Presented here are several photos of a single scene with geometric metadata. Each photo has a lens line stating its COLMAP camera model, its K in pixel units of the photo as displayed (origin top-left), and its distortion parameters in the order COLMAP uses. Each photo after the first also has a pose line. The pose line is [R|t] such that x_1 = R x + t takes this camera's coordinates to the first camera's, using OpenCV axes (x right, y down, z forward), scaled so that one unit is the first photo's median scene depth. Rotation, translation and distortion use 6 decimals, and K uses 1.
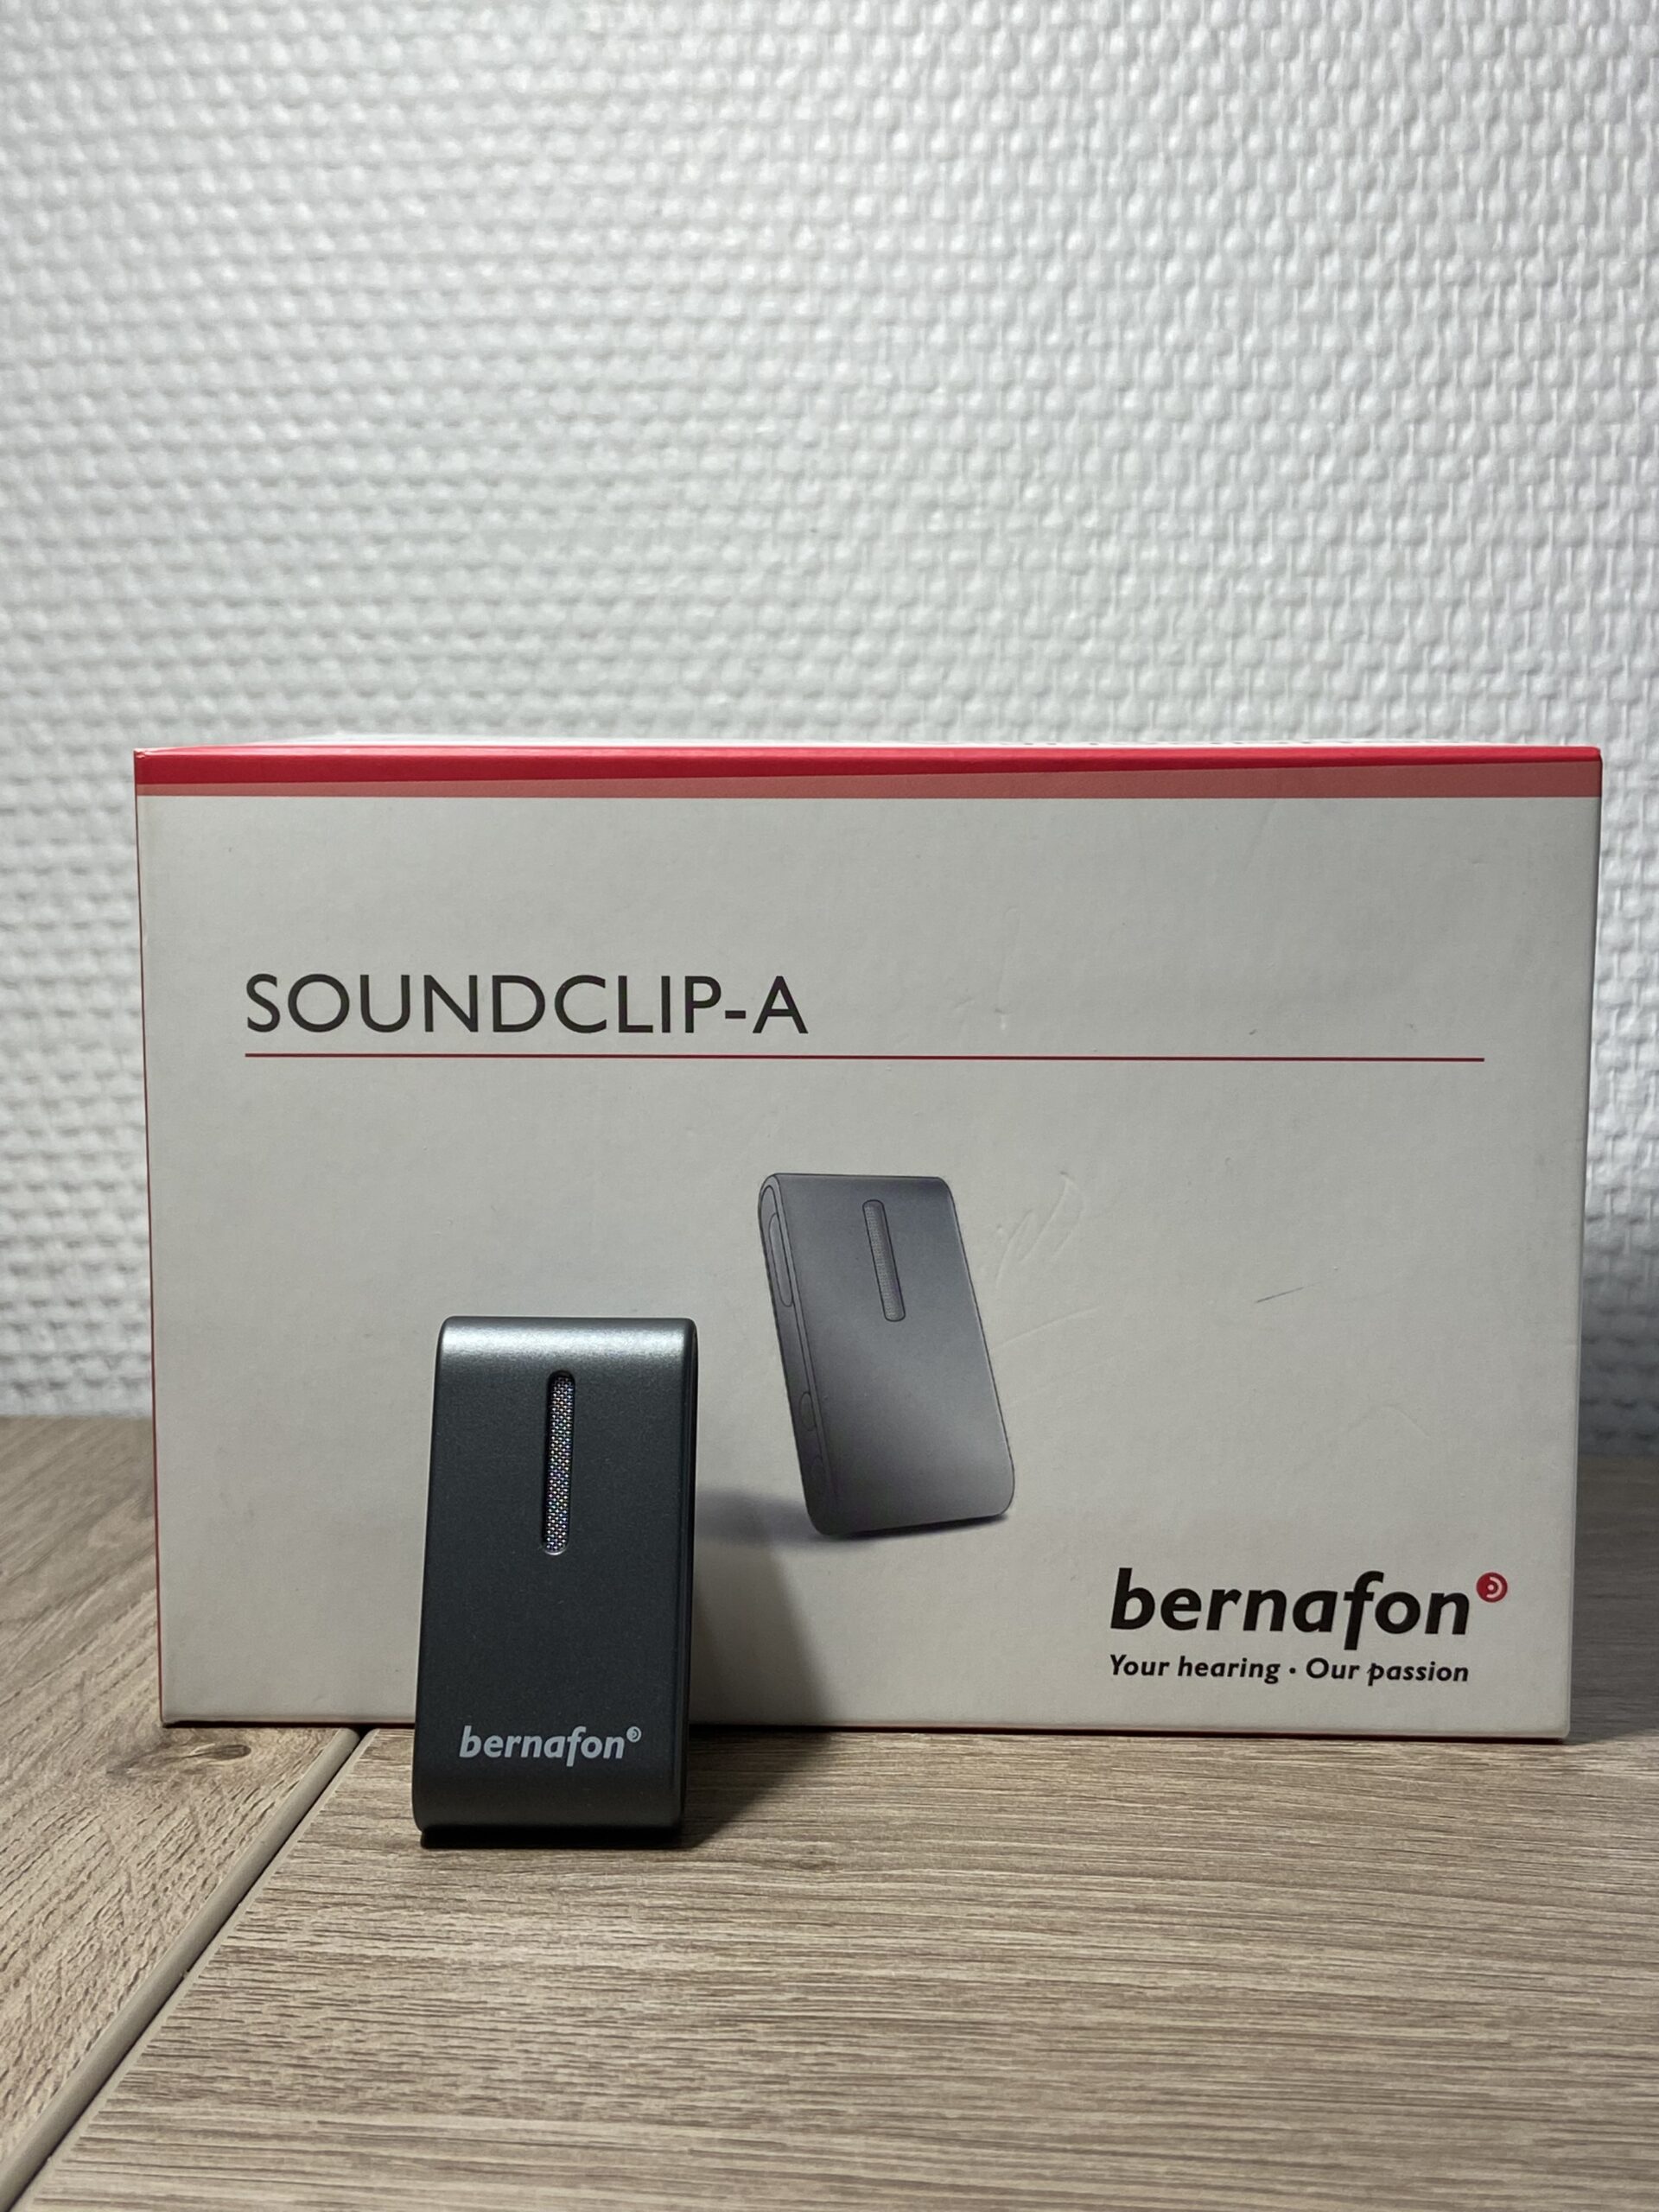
lens RADIAL K [[2652.7, 0, 837.7], [0, 2652.7, 1046.5], [0, 0, 1]] dist [0.132196, -0.184346]
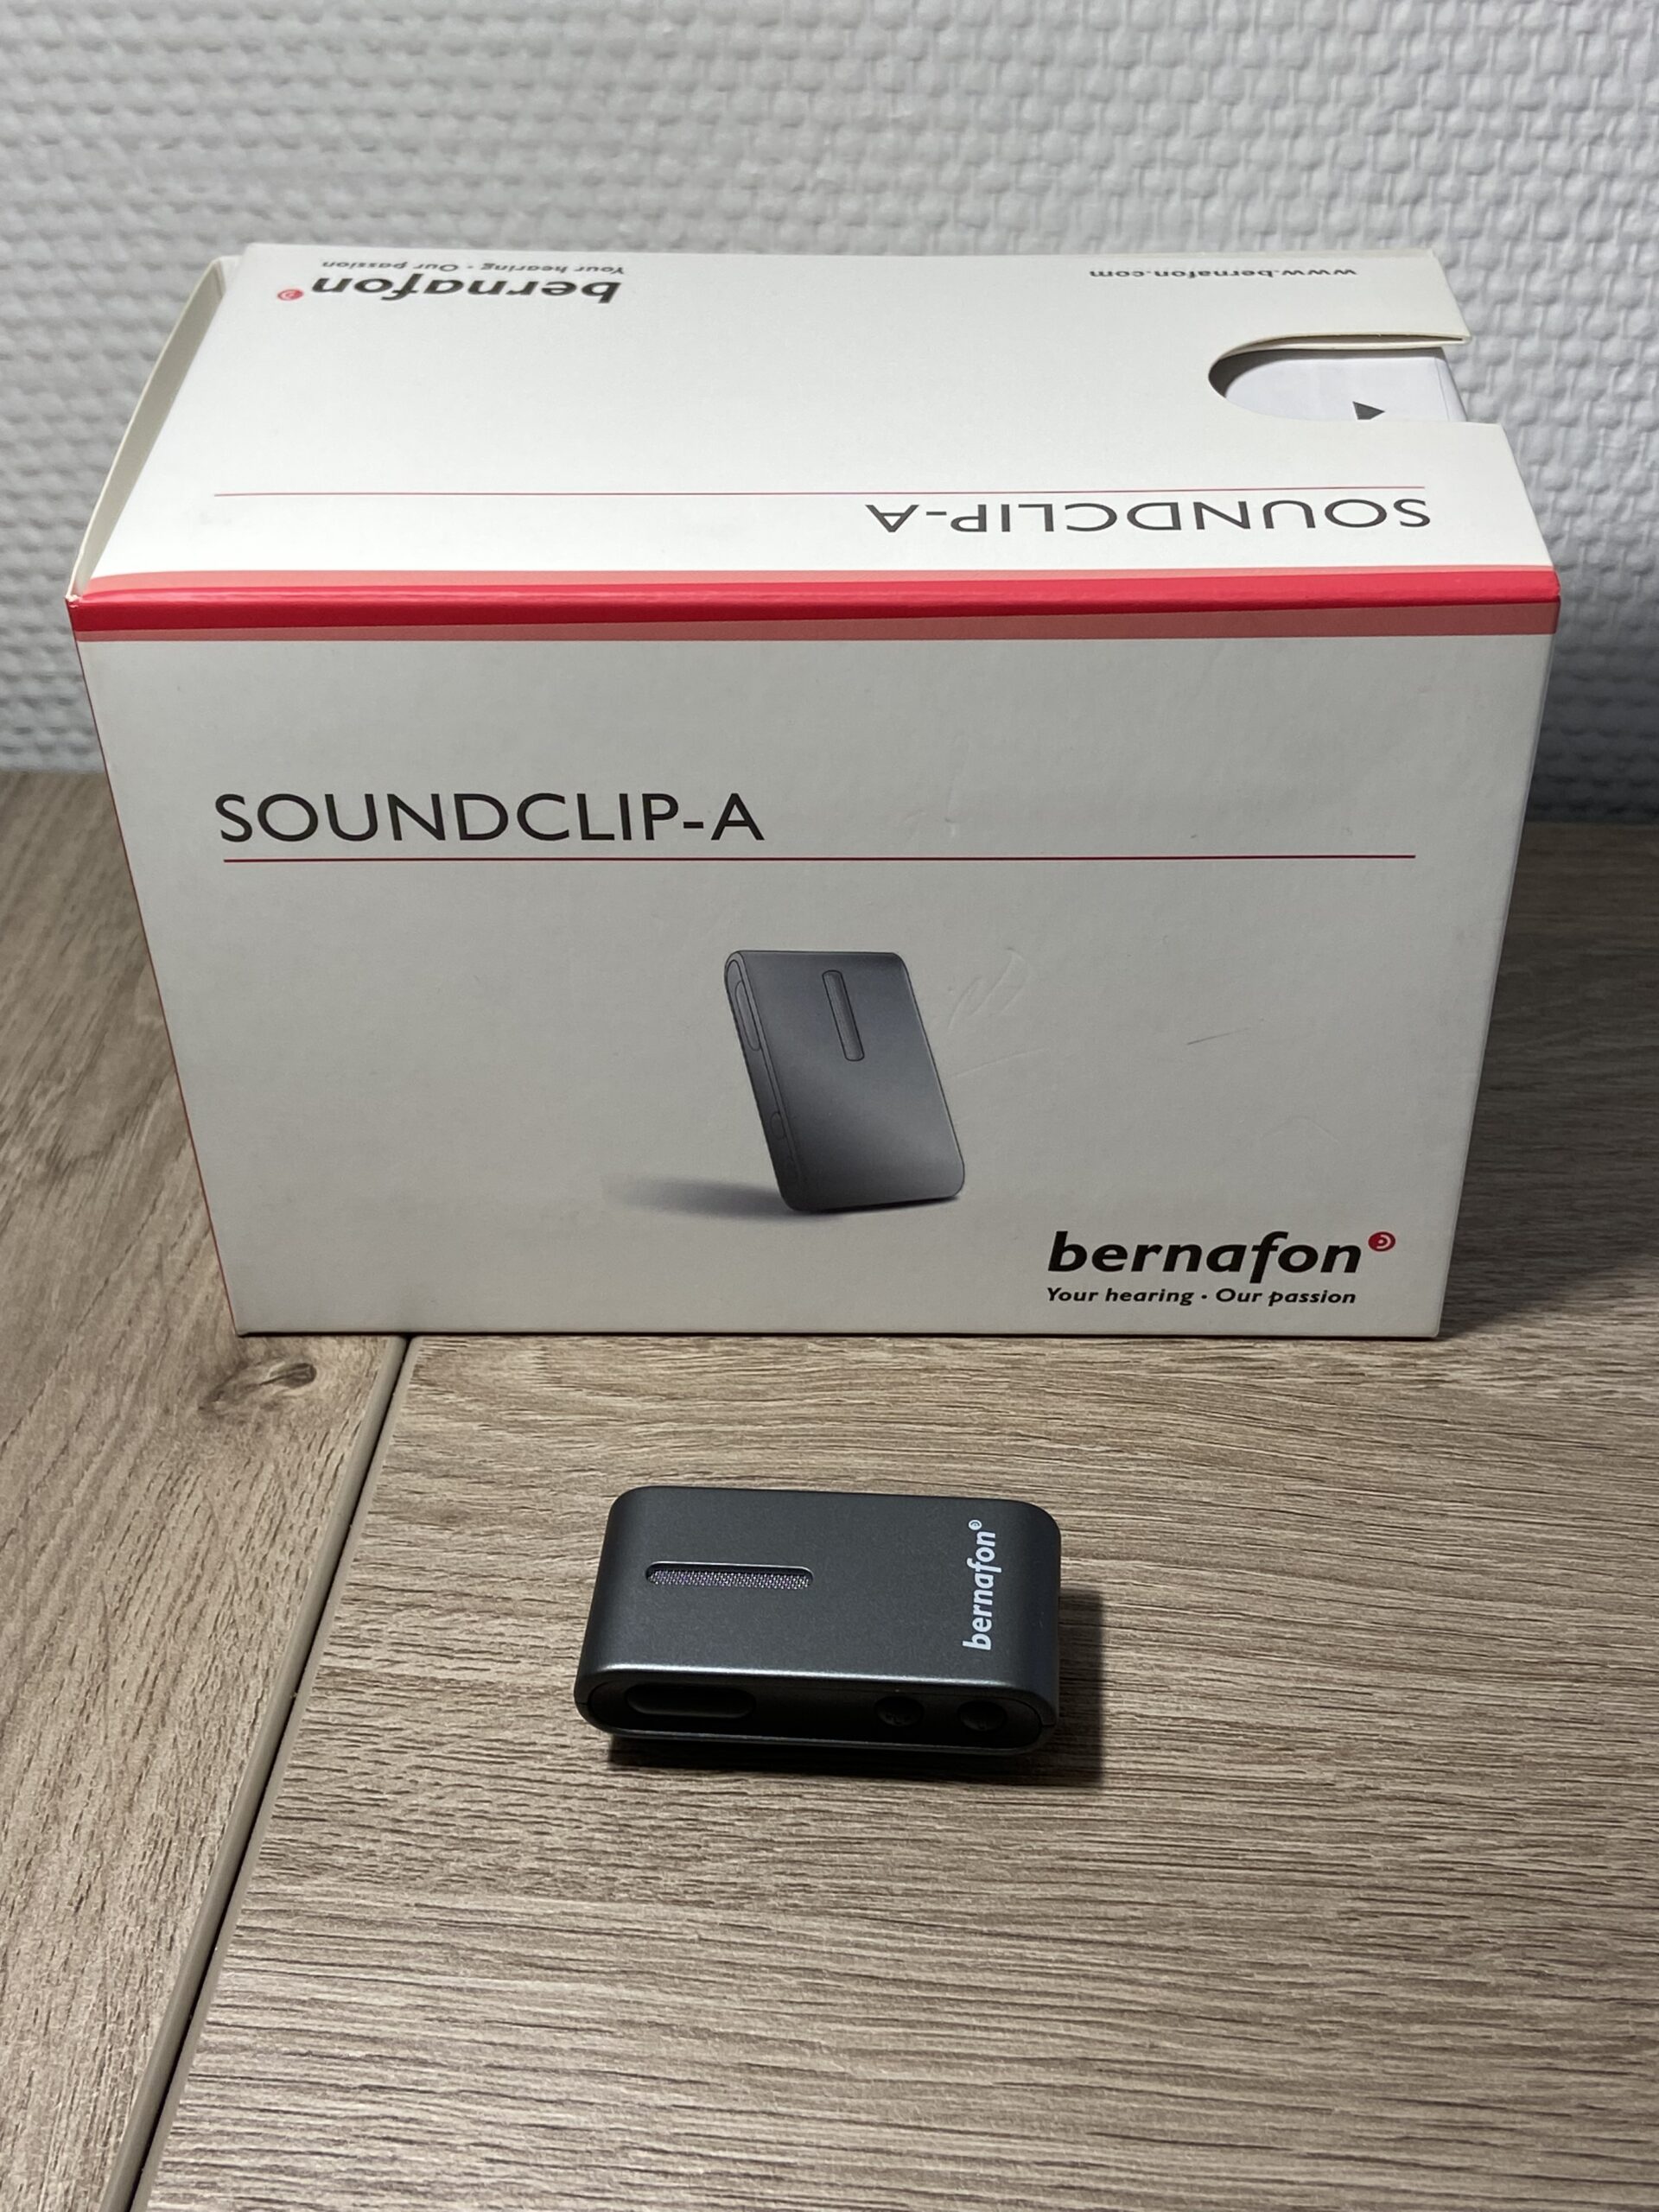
lens RADIAL K [[2650.5, 0, 841.3], [0, 2650.5, 1043.8], [0, 0, 1]] dist [0.130452, -0.179634]
pose [[0.999731, -0.020311, -0.011230, 0.019322], [0.023187, 0.852791, 0.521737, -0.321827], [-0.001020, -0.521857, 0.853033, 0.052194]]
